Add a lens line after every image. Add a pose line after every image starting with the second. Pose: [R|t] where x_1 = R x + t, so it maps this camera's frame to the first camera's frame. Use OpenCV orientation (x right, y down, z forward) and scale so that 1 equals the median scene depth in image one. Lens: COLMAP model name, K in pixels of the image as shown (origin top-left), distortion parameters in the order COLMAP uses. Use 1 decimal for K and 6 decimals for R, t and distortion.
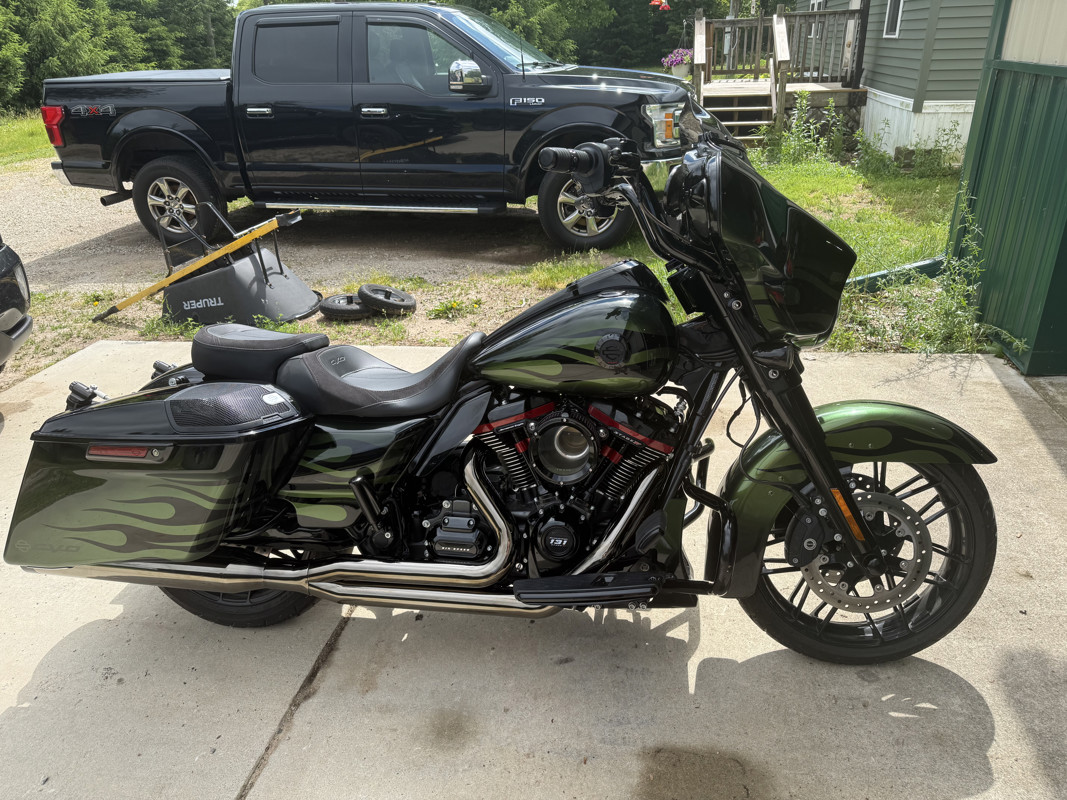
lens RADIAL K [[748.9, 0, 533.5], [0, 748.9, 397.8], [0, 0, 1]] dist [0.000913, -0.002243]
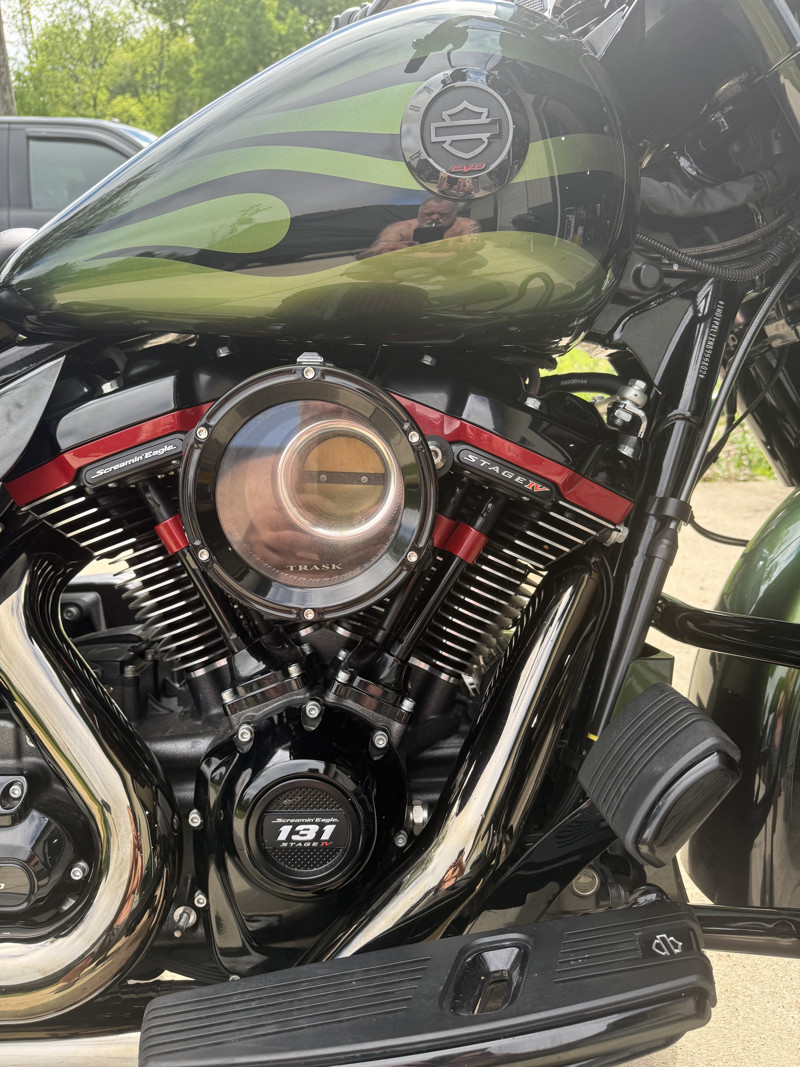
lens RADIAL K [[748.9, 0, 402.7], [0, 748.9, 537.1], [0, 0, 1]] dist [0.000913, -0.002243]
pose [[0.982629, -0.043323, 0.180455, 0.022142], [0.064227, 0.991669, -0.111655, 0.110636], [-0.174114, 0.121306, 0.977225, 0.675900]]
